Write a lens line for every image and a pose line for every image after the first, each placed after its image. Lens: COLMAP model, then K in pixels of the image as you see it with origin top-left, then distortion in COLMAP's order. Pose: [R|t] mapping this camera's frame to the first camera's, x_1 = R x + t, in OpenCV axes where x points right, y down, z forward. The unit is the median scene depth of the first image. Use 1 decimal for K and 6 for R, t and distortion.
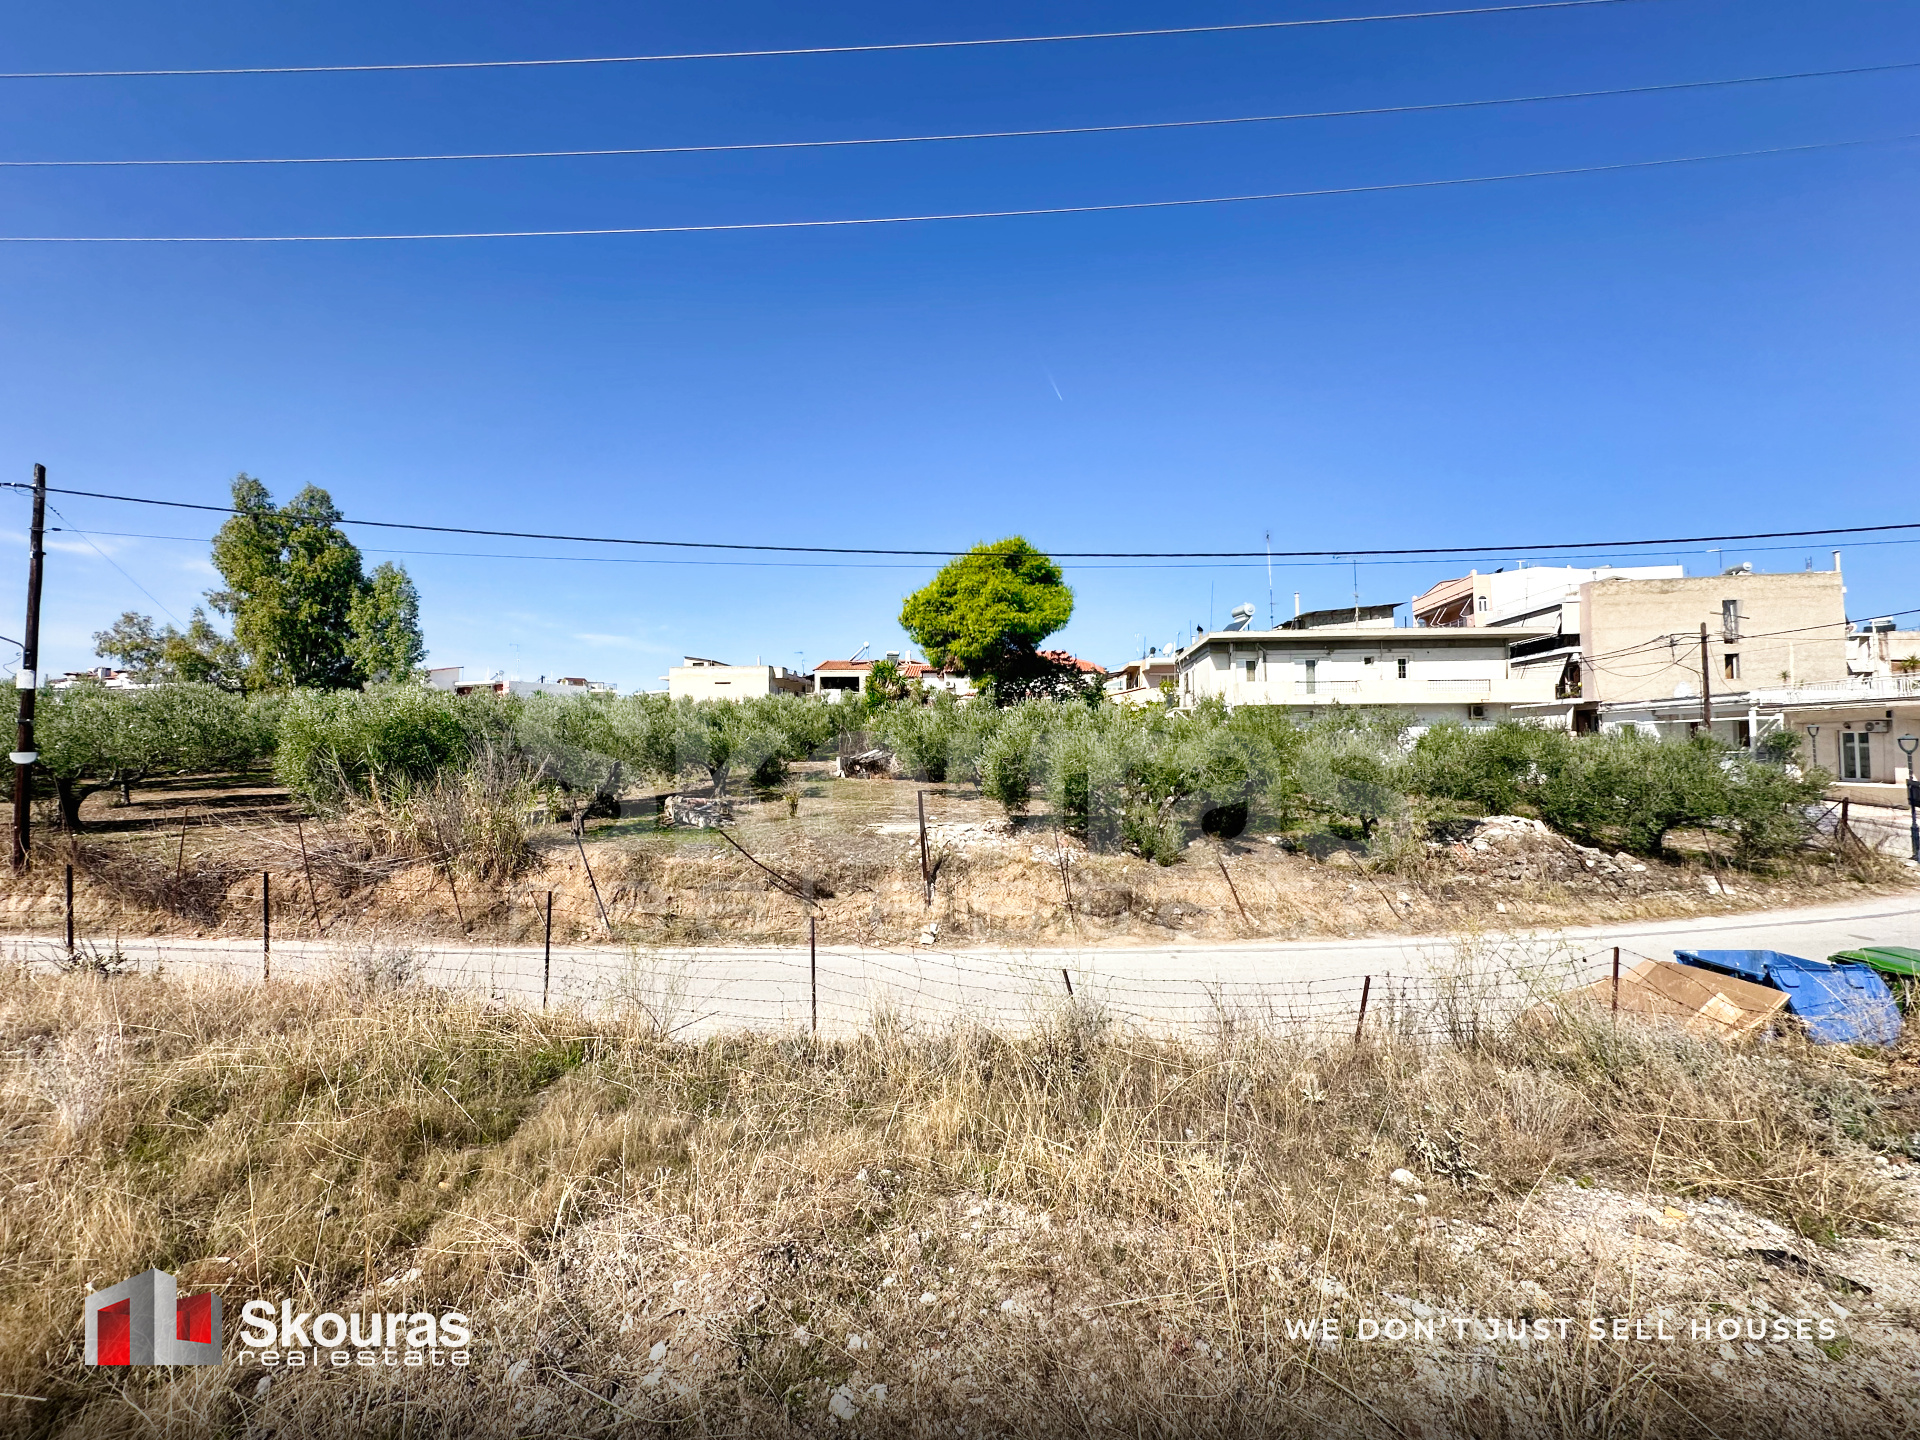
lens RADIAL K [[767.6, 0, 953.8], [0, 767.6, 729.4], [0, 0, 1]] dist [-0.001319, -0.000348]
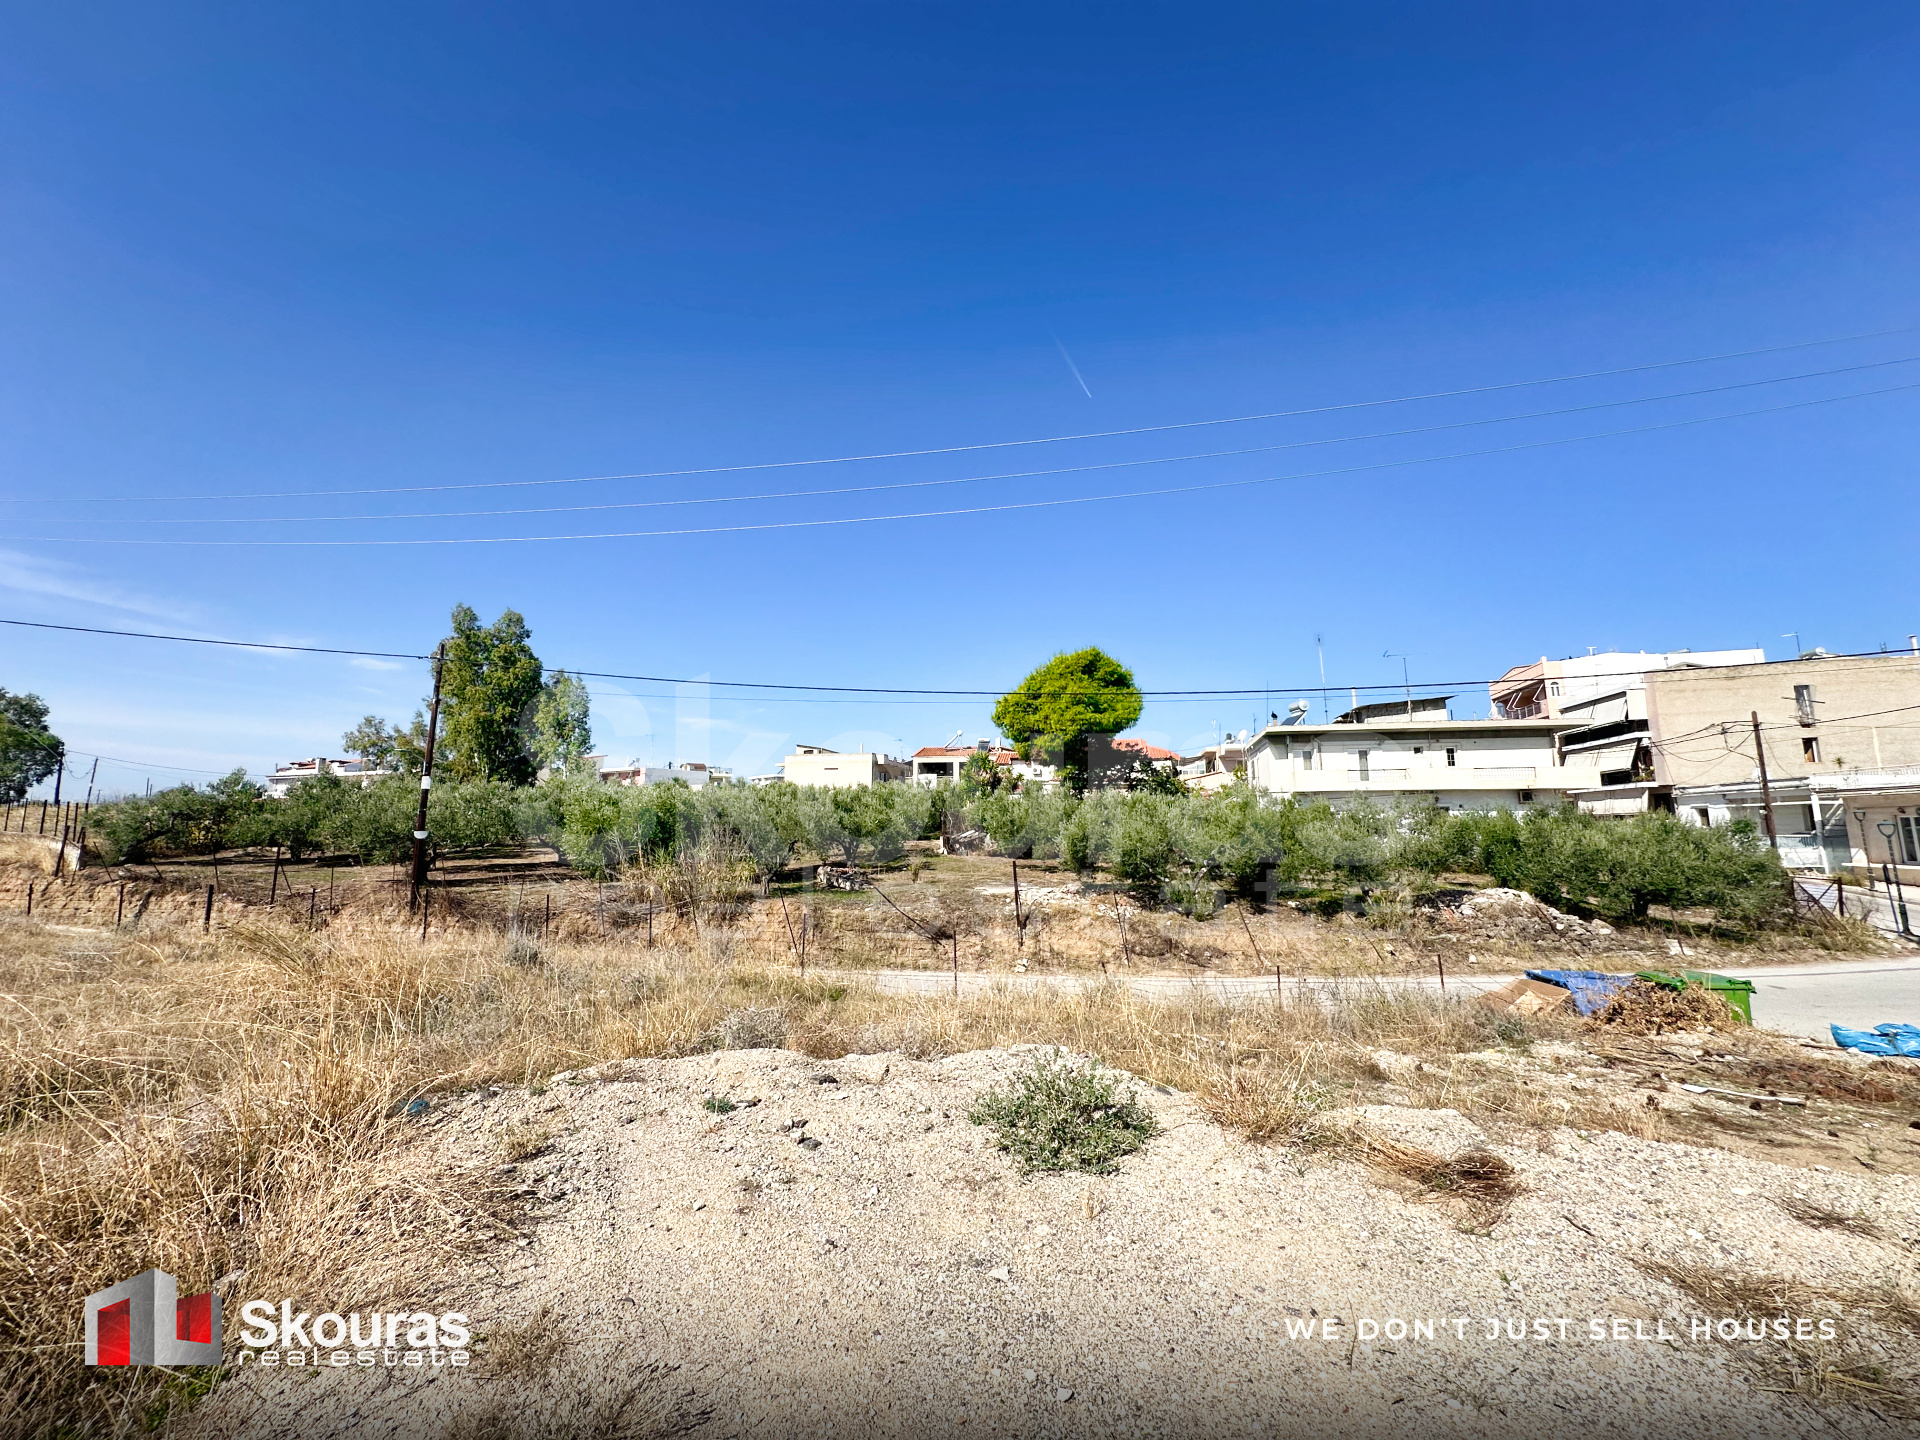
lens RADIAL K [[771.6, 0, 960.0], [0, 771.6, 720.0], [0, 0, 1]] dist [-0.000316, -0.000094]
pose [[0.994436, -0.011630, -0.104697, 0.003037], [-0.000436, 0.993424, -0.114493, -0.005781], [0.105340, 0.113902, 0.987892, -0.168910]]
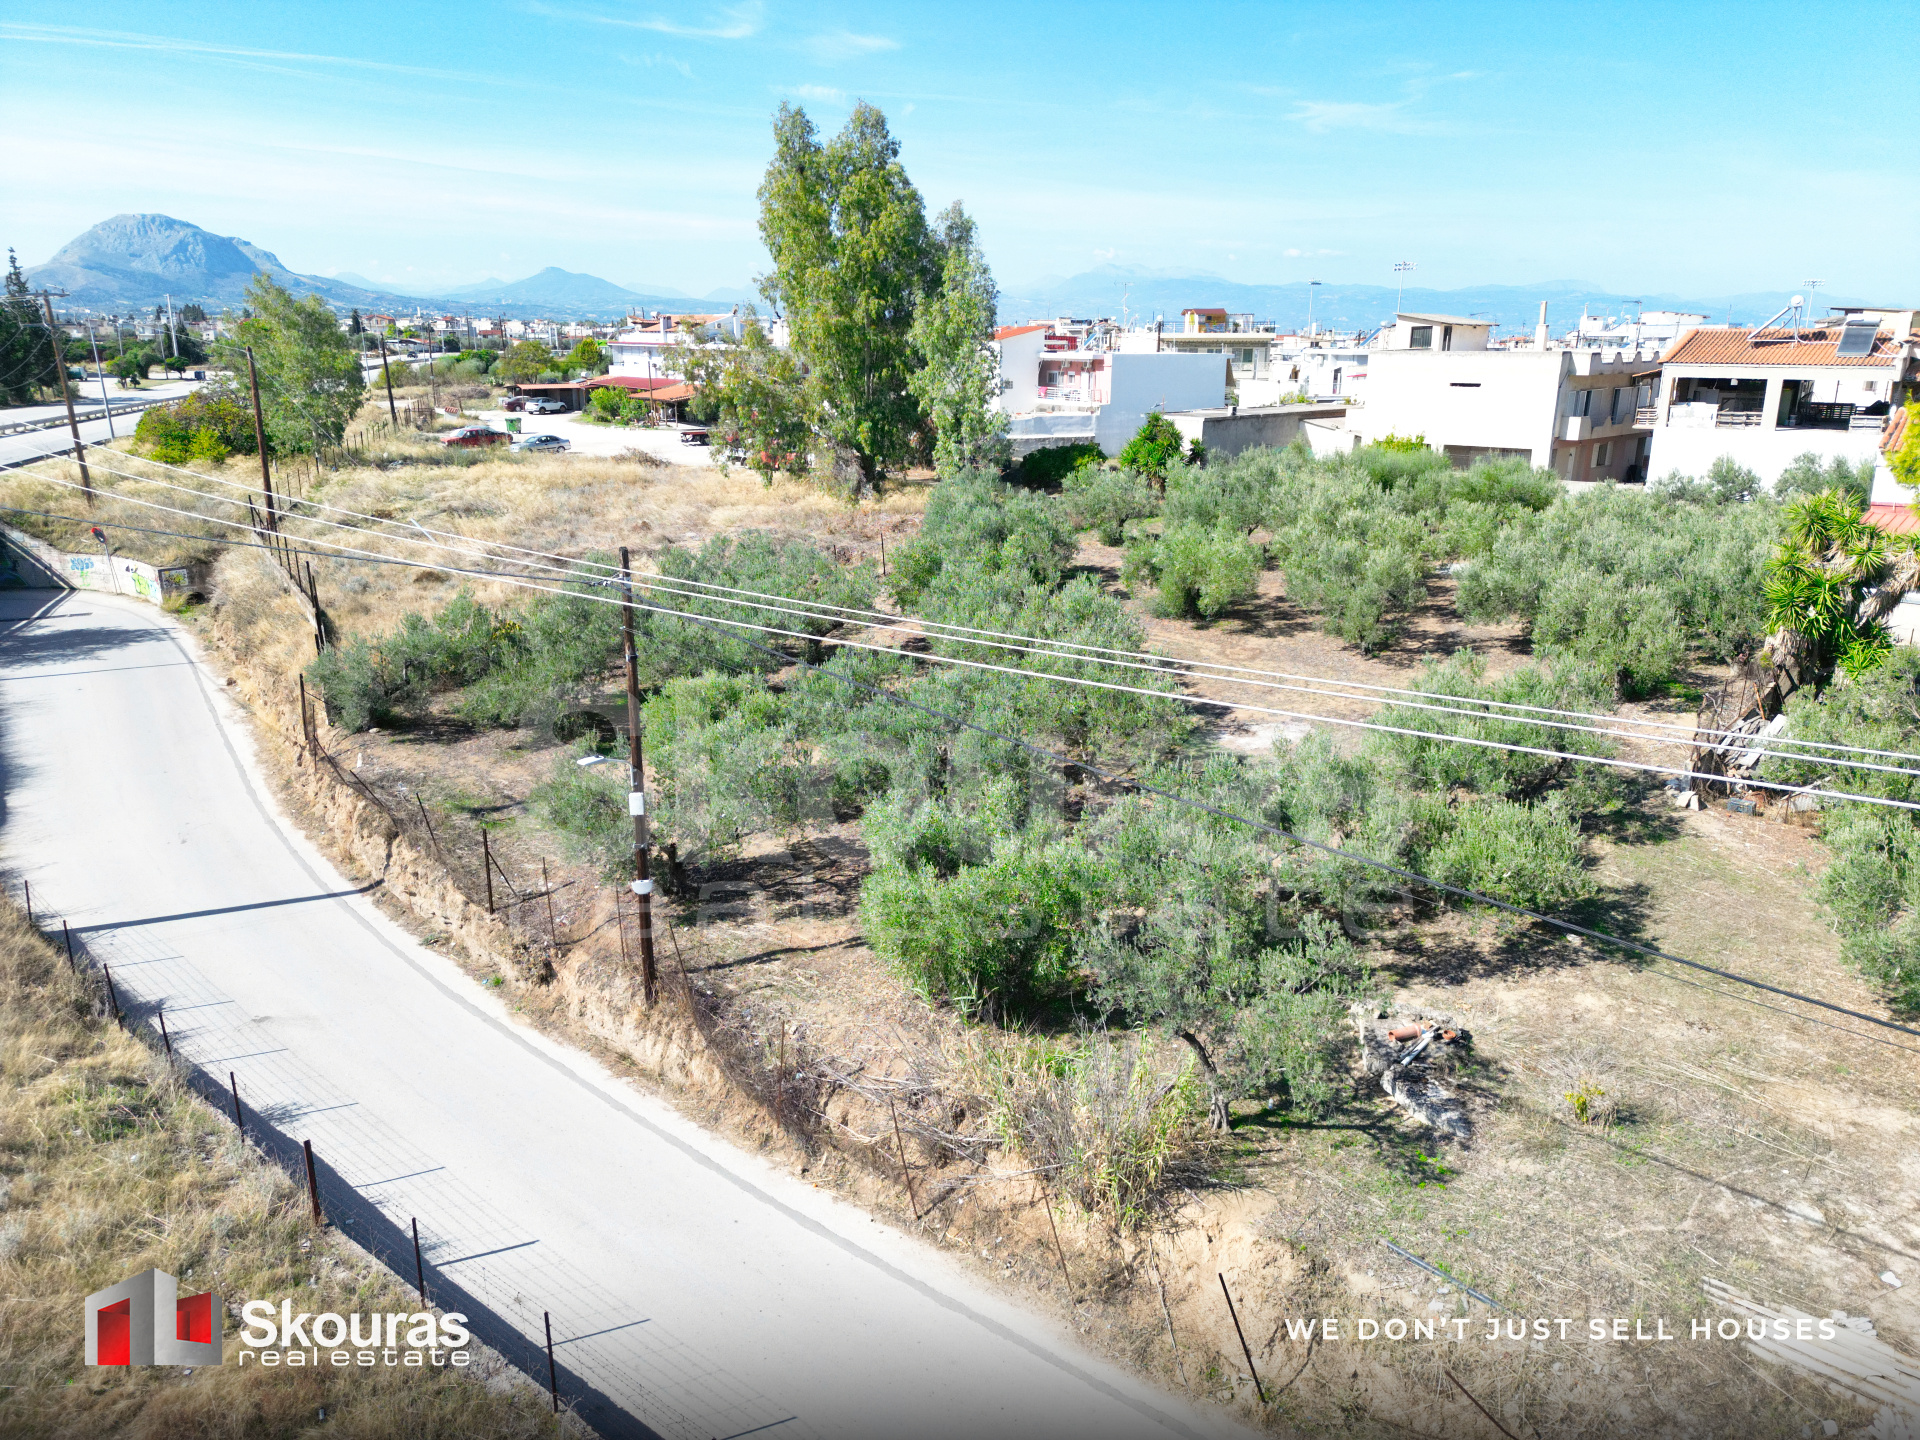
lens RADIAL K [[1329.6, 0, 960.0], [0, 1329.6, 720.0], [0, 0, 1]] dist [0.060887, -0.006006]
pose [[0.809493, 0.176696, -0.559910, -0.039693], [0.008882, 0.949846, 0.312593, -0.247397], [0.587063, -0.258015, 0.767324, 0.035496]]
